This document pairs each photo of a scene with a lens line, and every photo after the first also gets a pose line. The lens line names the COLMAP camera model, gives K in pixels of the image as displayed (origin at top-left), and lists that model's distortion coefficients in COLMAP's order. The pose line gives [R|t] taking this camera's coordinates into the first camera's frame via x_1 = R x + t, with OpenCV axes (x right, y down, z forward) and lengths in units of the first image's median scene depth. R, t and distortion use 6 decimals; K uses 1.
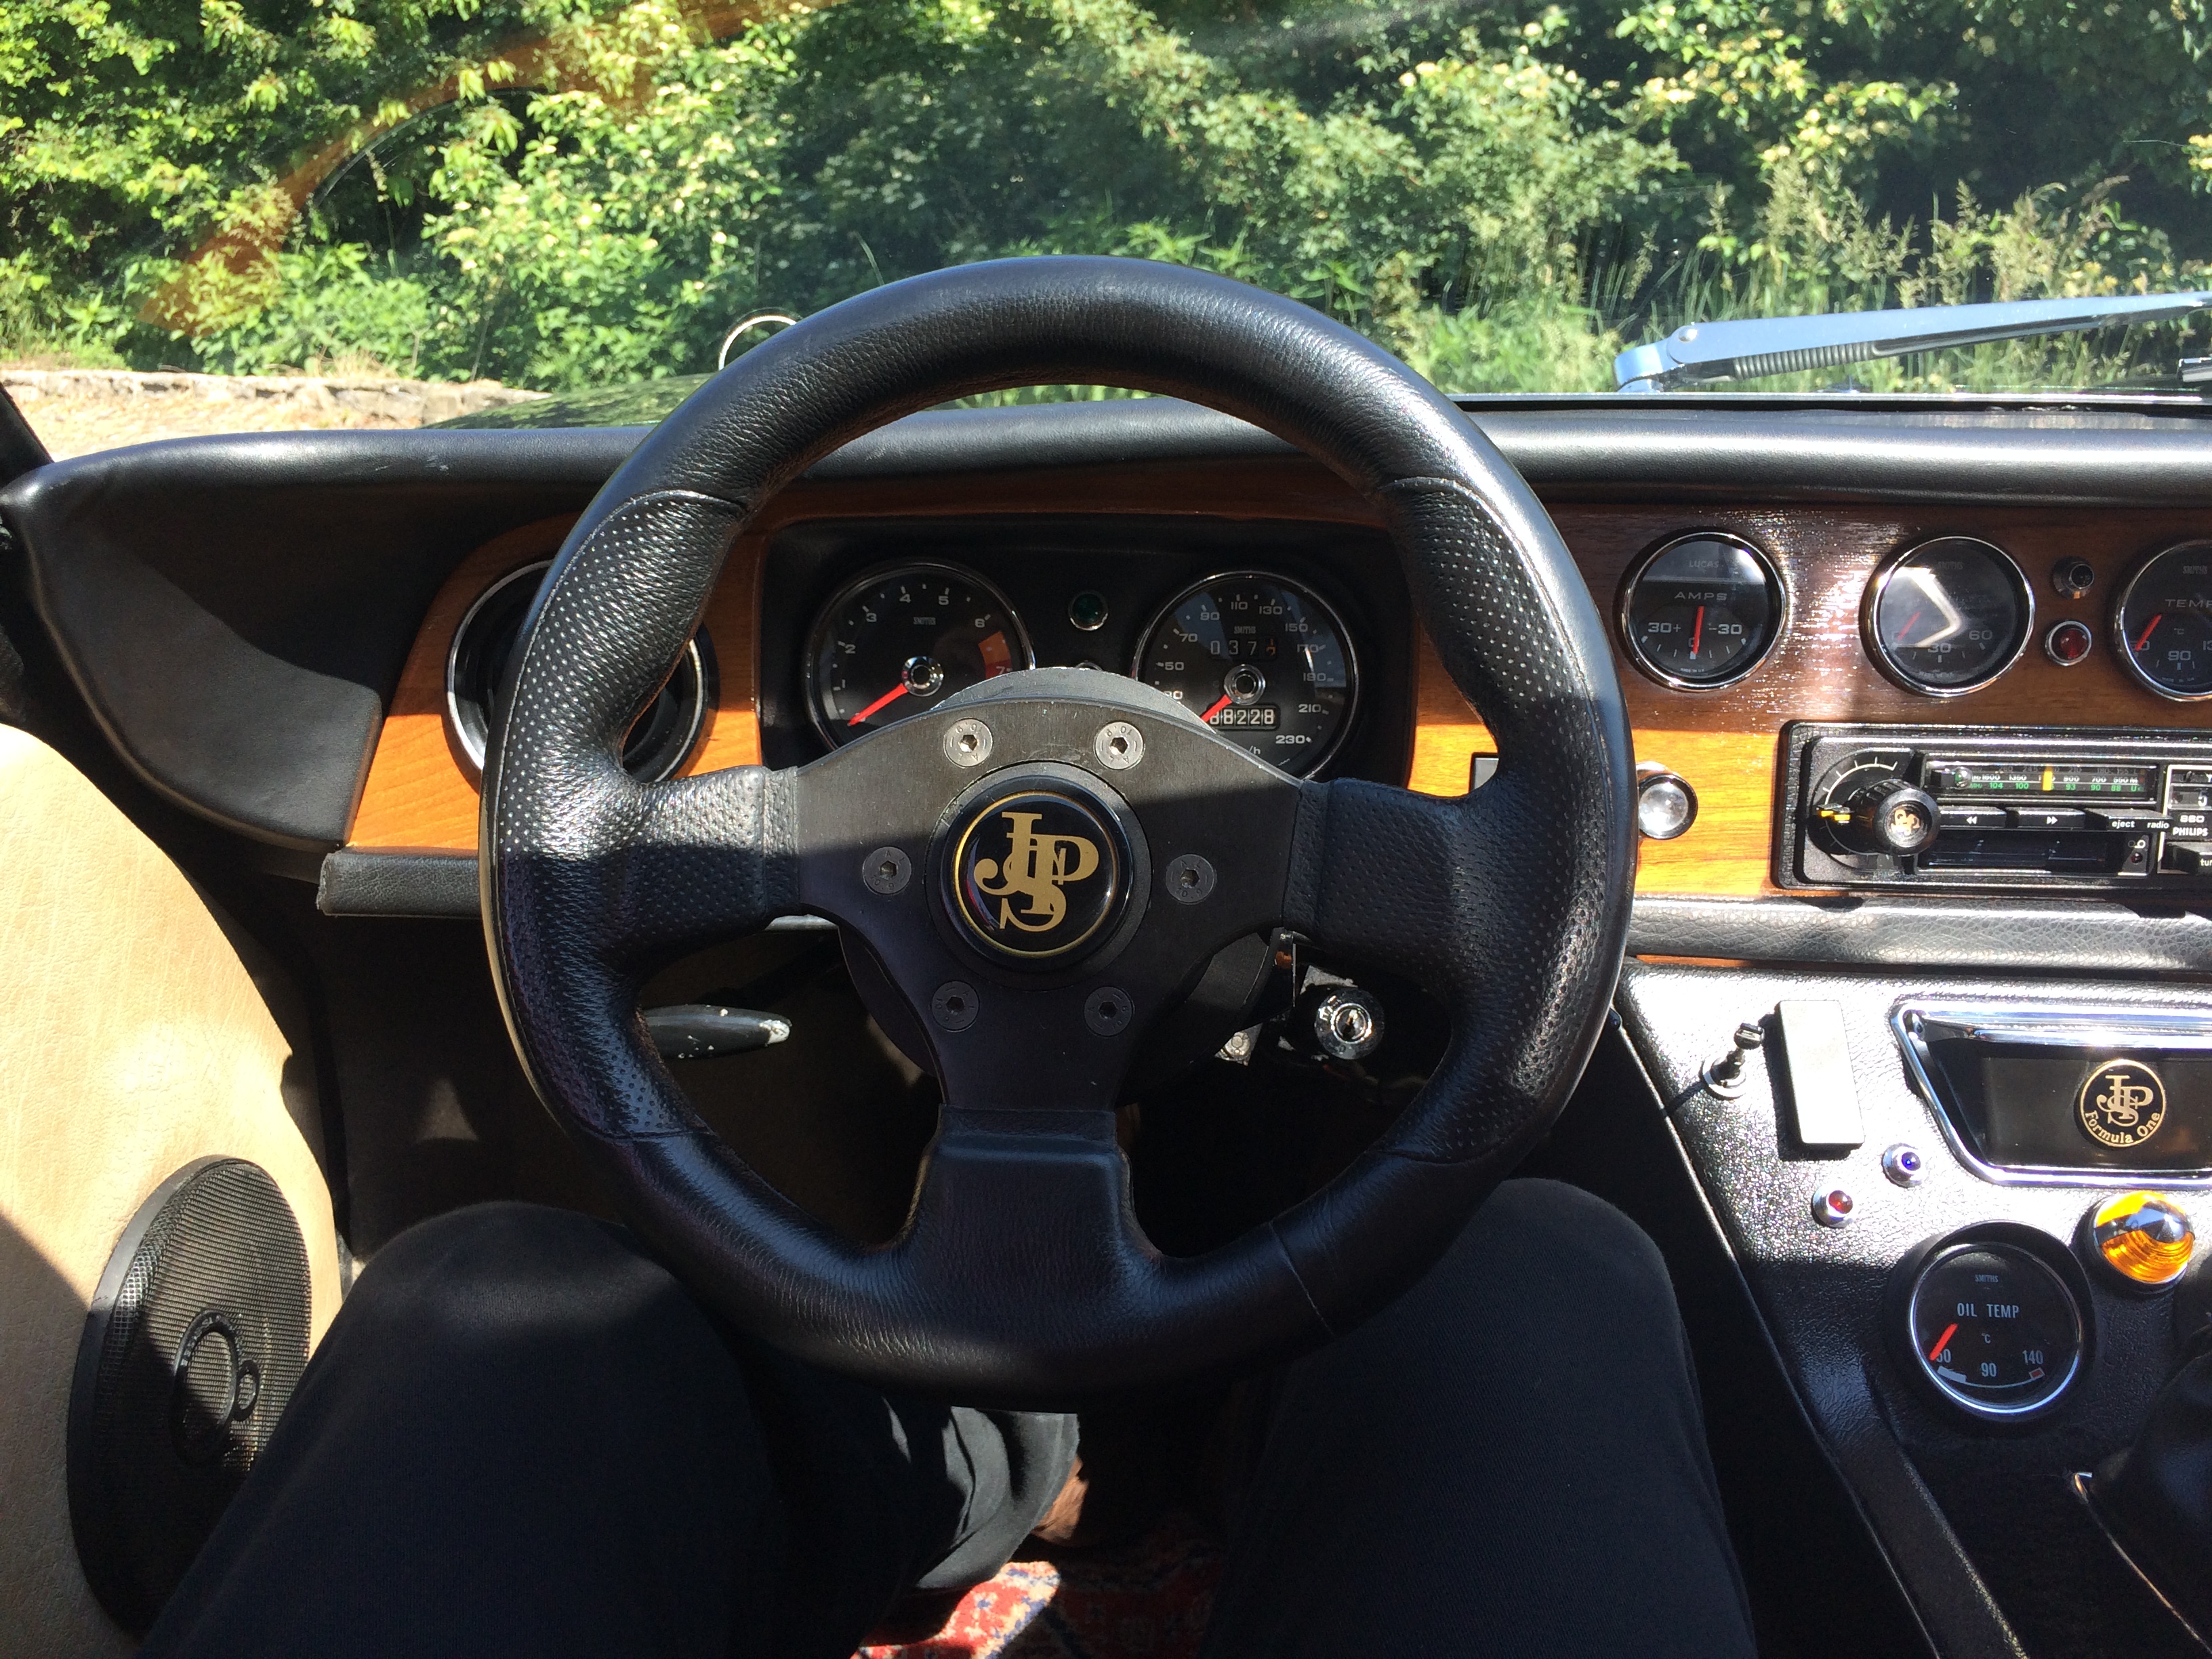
lens RADIAL K [[1905.3, 0, 1106.0], [0, 1905.3, 829.5], [0, 0, 1]] dist [0.068562, -0.100394]
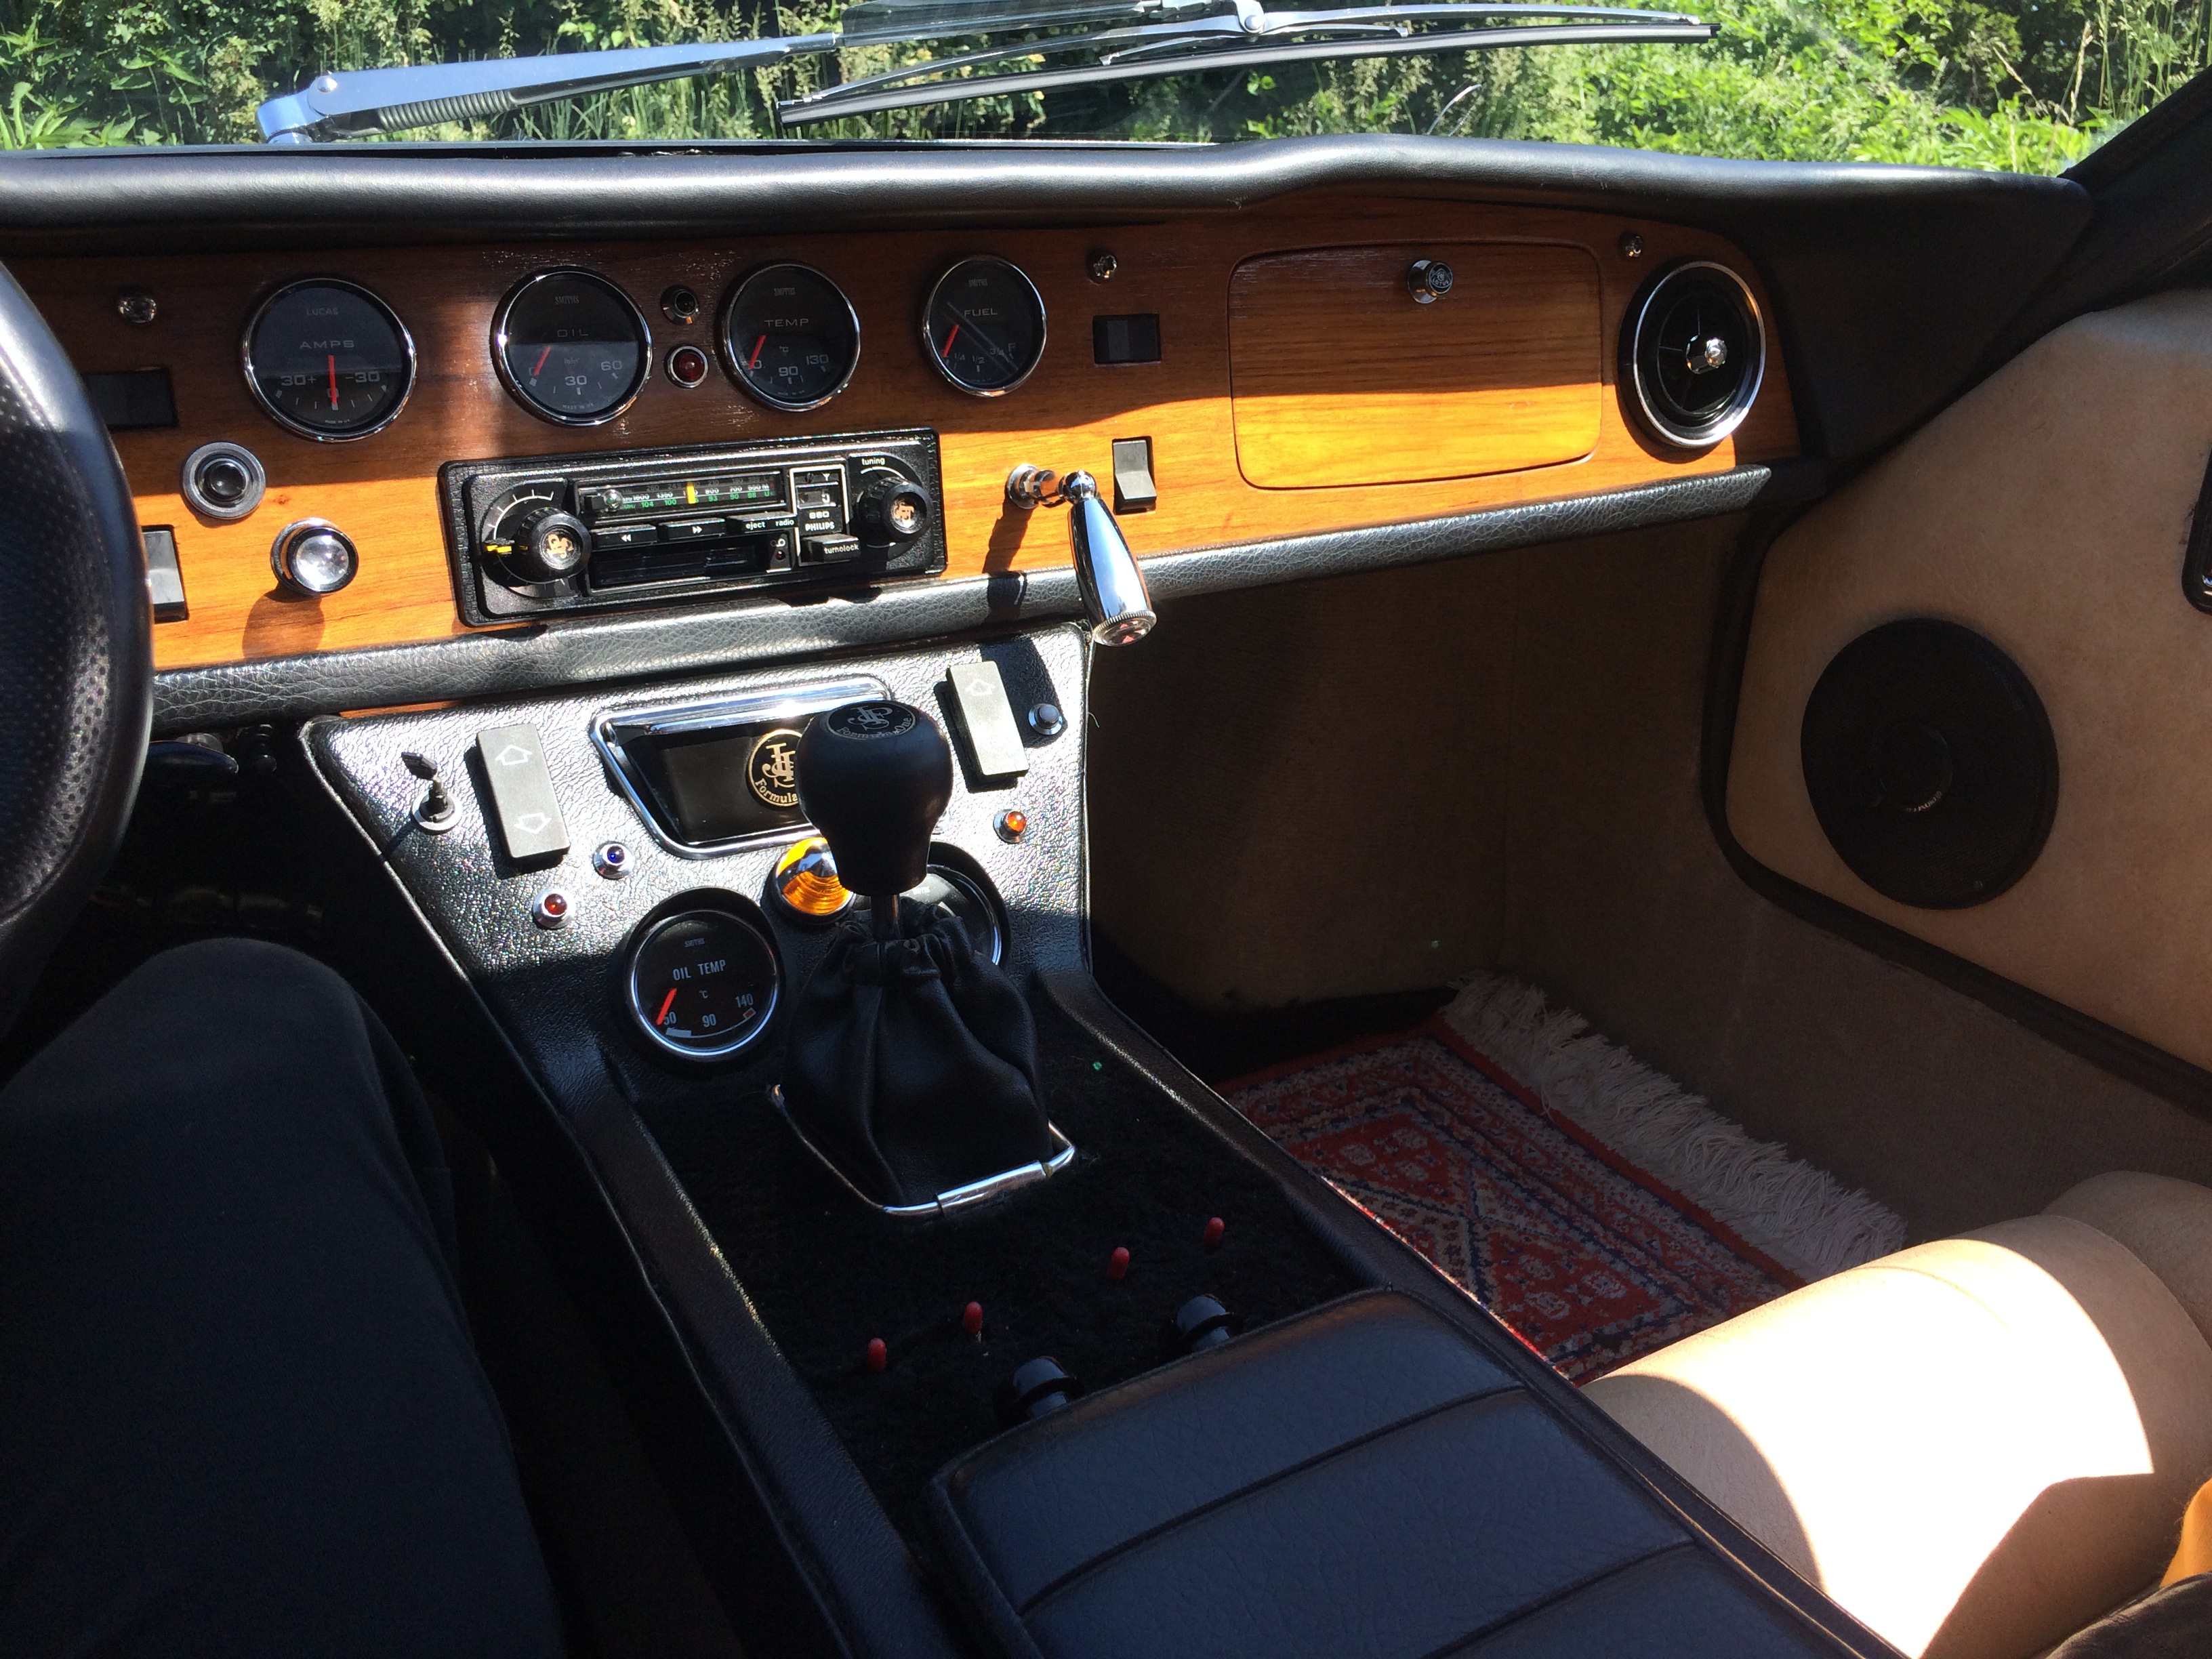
lens RADIAL K [[1918.9, 0, 1095.9], [0, 1918.9, 838.1], [0, 0, 1]] dist [0.064746, -0.088125]
pose [[0.866273, -0.192546, 0.460975, 0.144055], [0.146958, 0.980130, 0.133227, 0.054392], [-0.477467, -0.047667, 0.877356, -0.086301]]
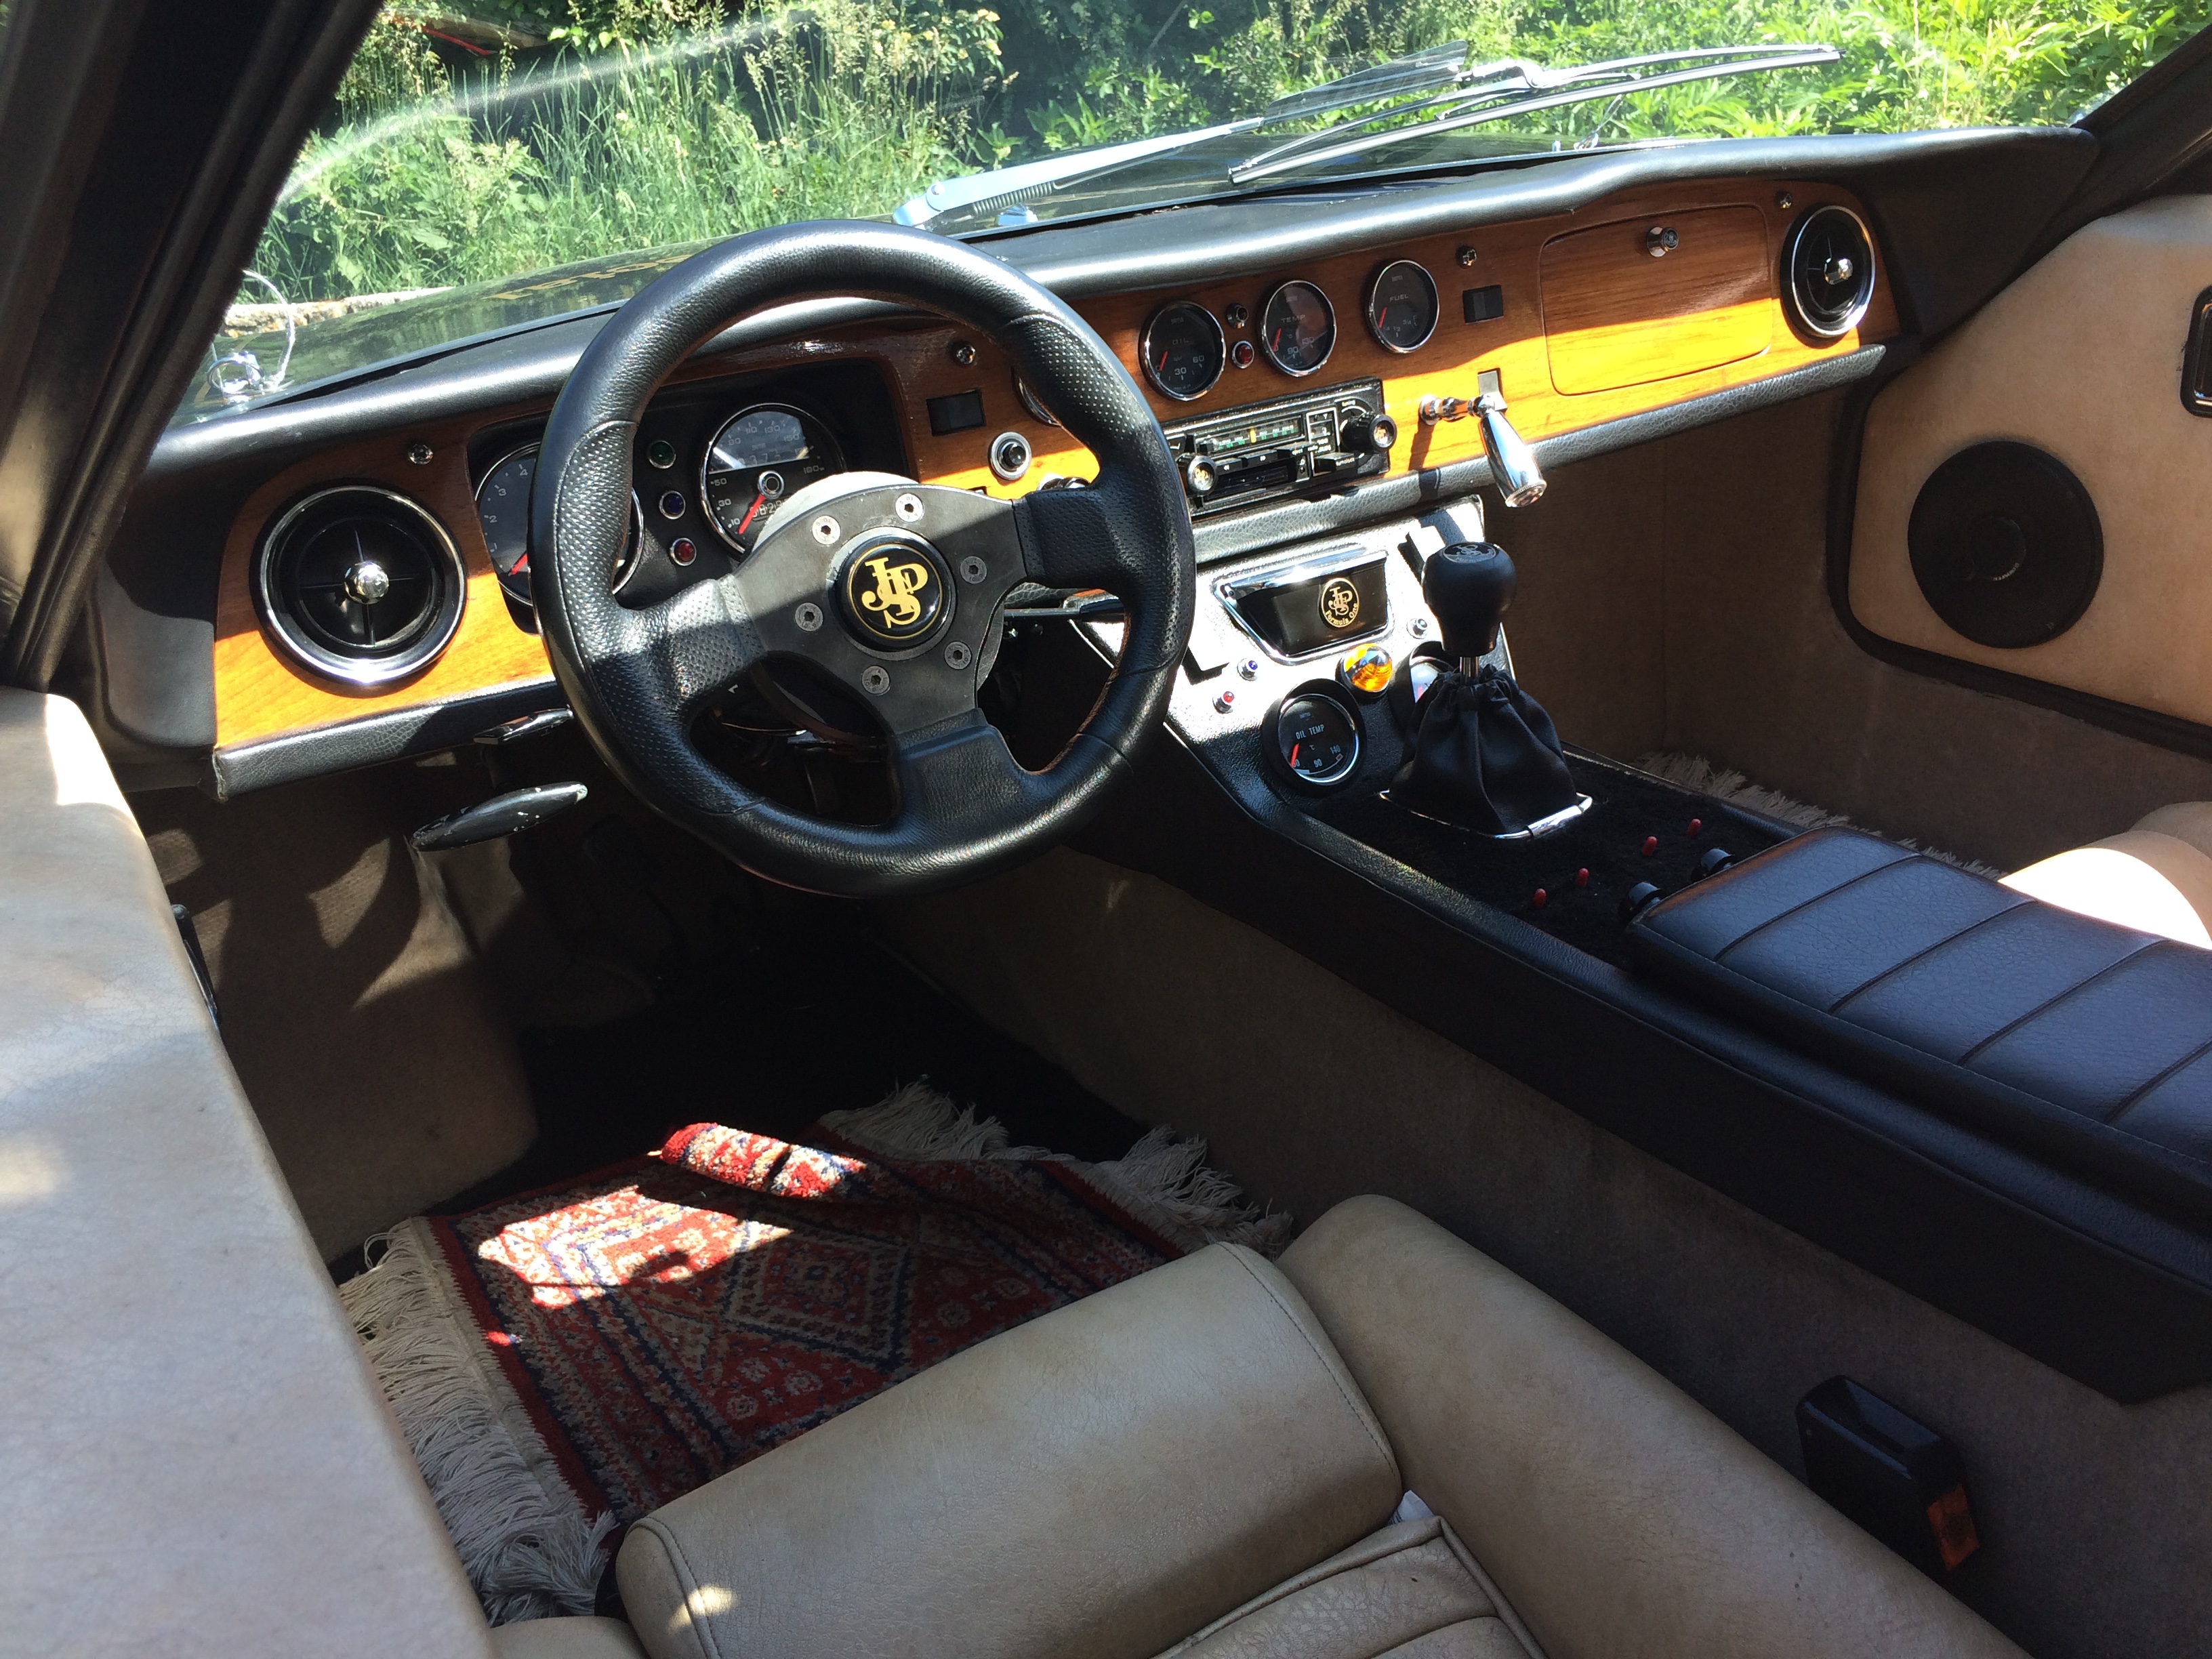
lens RADIAL K [[1905.3, 0, 1106.0], [0, 1905.3, 829.5], [0, 0, 1]] dist [0.068562, -0.100394]
pose [[0.827068, -0.297460, 0.476944, -0.540101], [0.244859, 0.954424, 0.170644, -0.013687], [-0.505967, -0.024350, 0.862209, -0.415967]]
